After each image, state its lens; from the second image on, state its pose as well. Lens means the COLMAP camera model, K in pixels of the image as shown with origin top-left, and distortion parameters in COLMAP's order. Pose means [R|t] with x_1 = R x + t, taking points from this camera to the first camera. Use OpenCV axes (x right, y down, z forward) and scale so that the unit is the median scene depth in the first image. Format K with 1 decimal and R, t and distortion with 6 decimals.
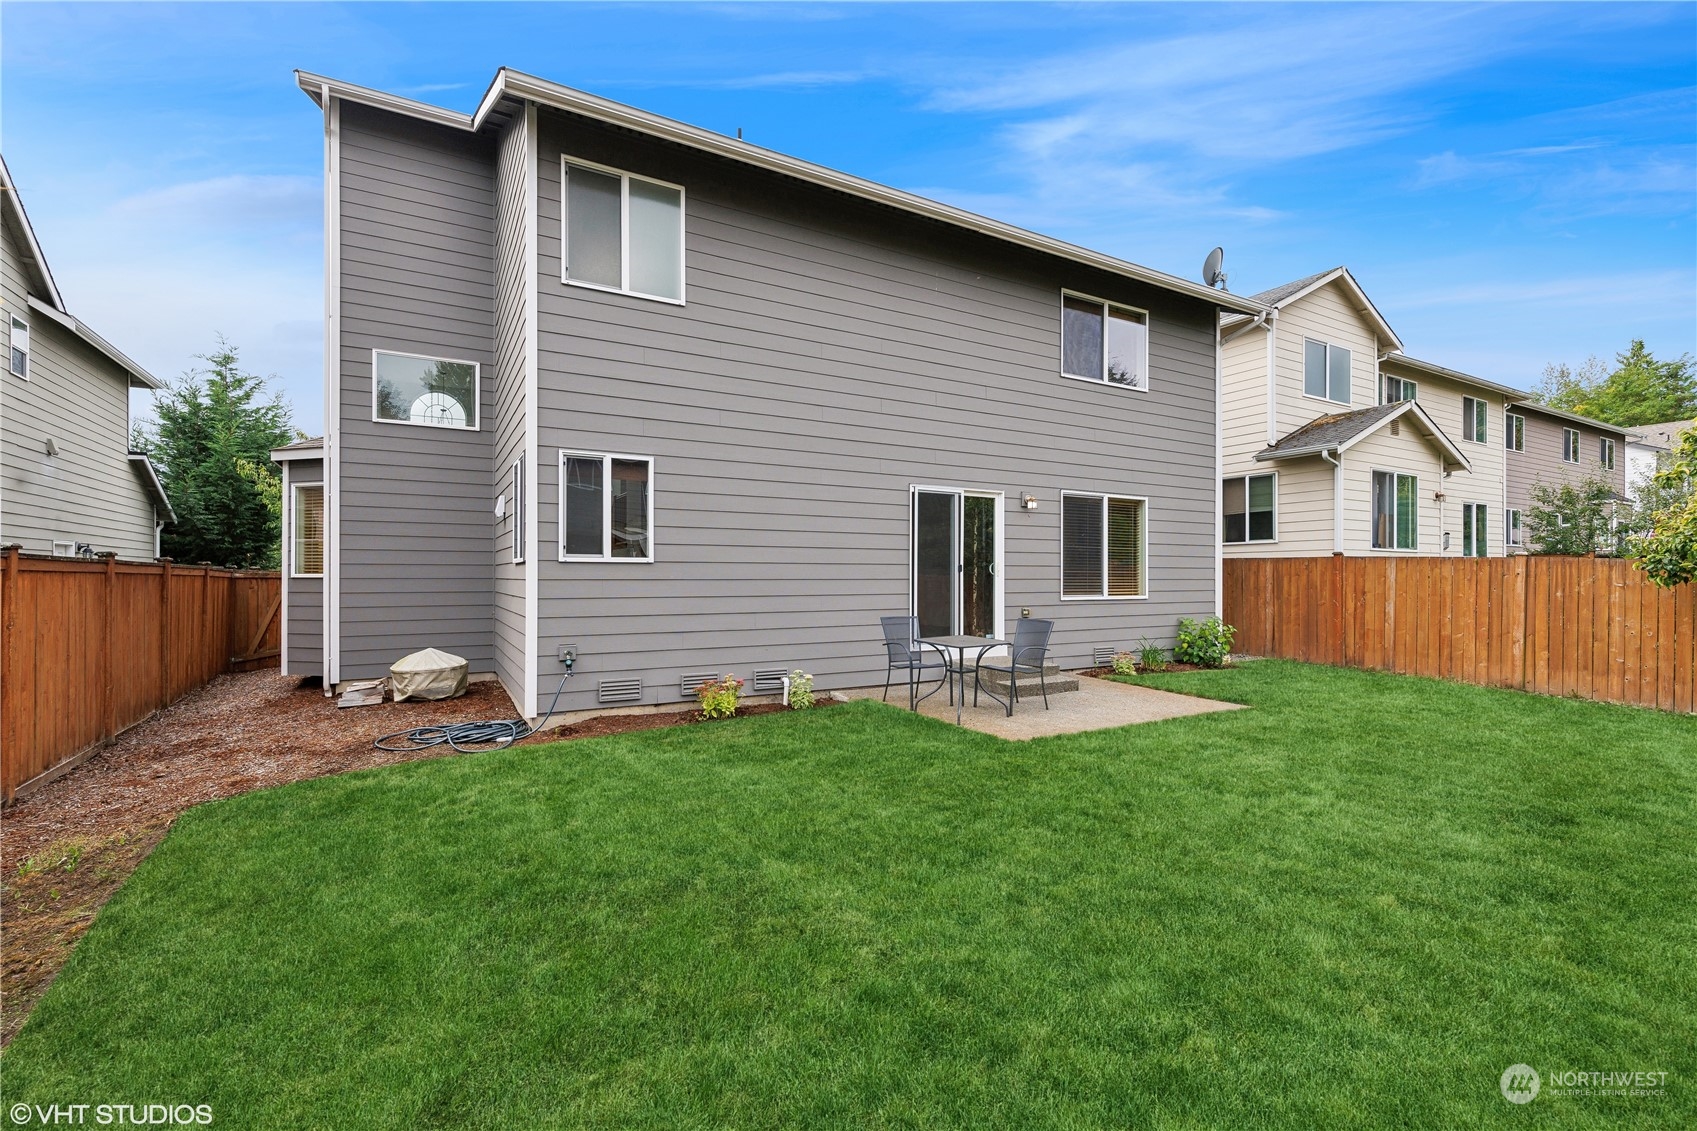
lens RADIAL K [[757.0, 0, 849.8], [0, 757.0, 571.2], [0, 0, 1]] dist [-0.001029, -0.000727]
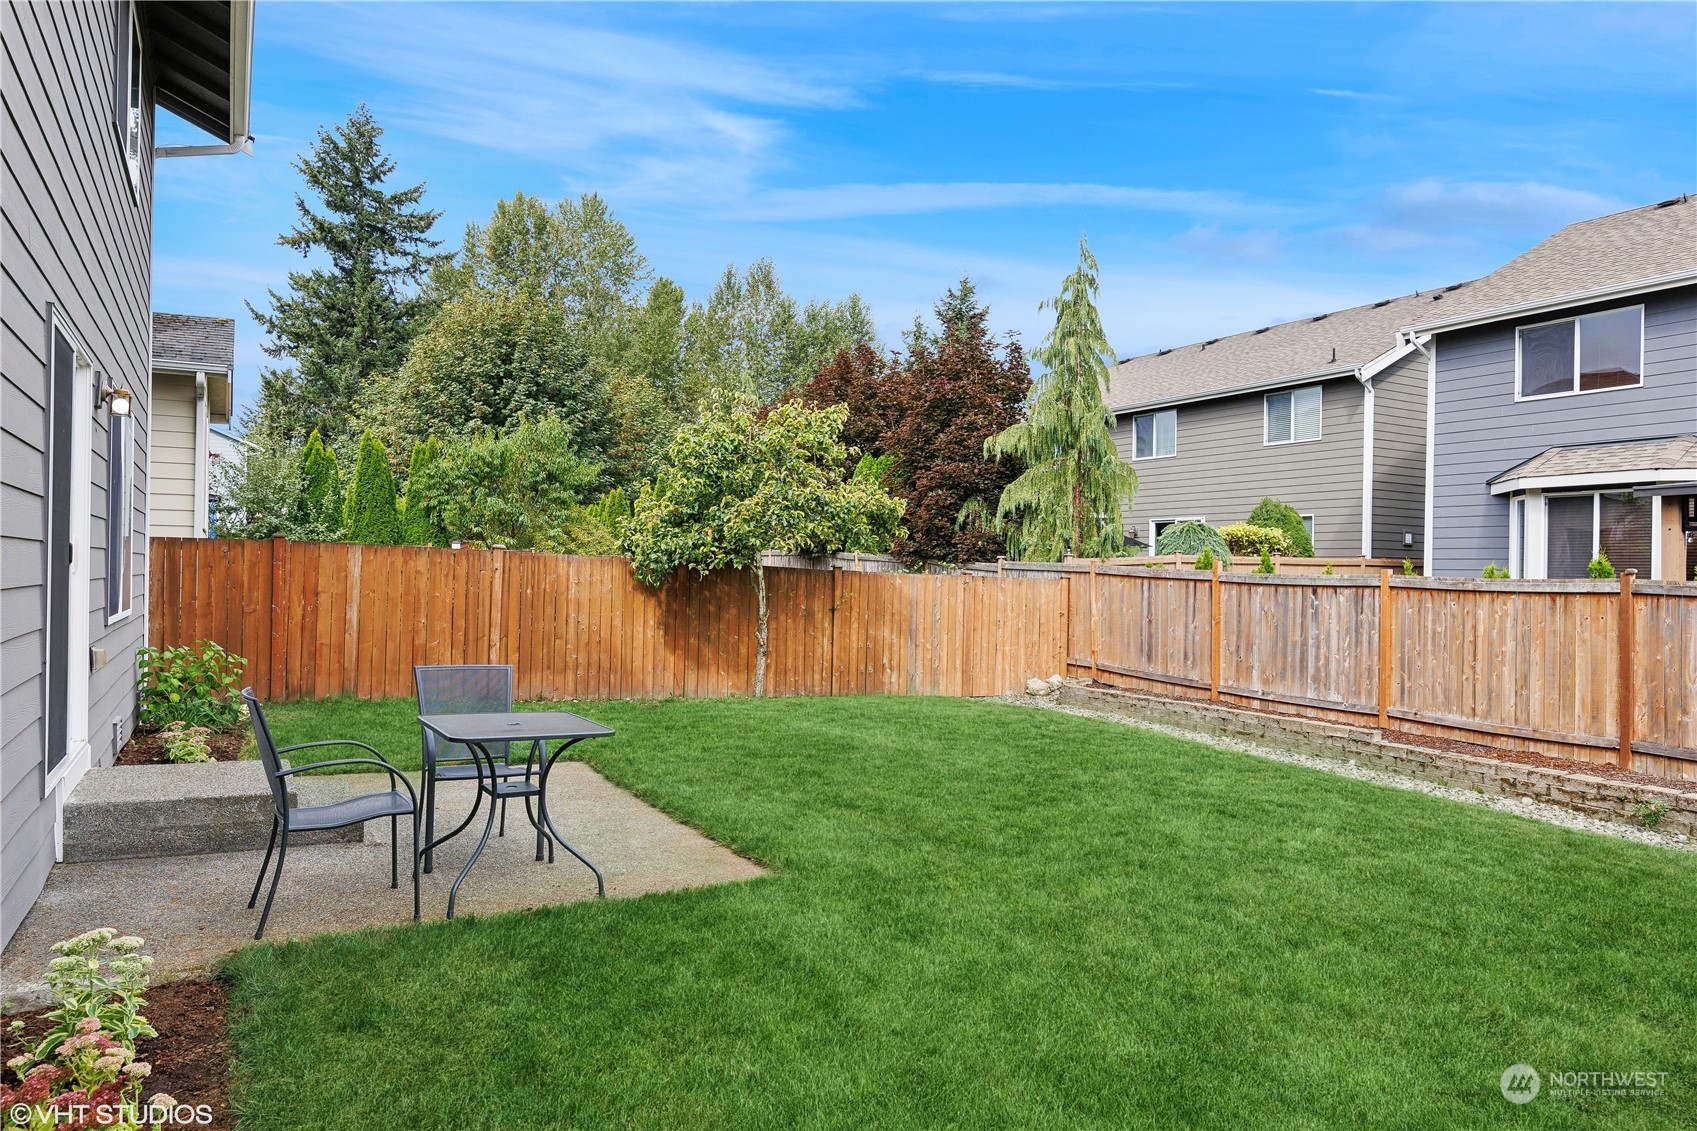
lens RADIAL K [[1037.6, 0, 844.5], [0, 1037.6, 571.2], [0, 0, 1]] dist [0.001963, -0.000404]
pose [[-0.003769, 0.006689, 0.999971, -0.357304], [-0.017341, 0.999827, -0.006753, 0.007338], [-0.999843, -0.017366, -0.003652, 0.628128]]
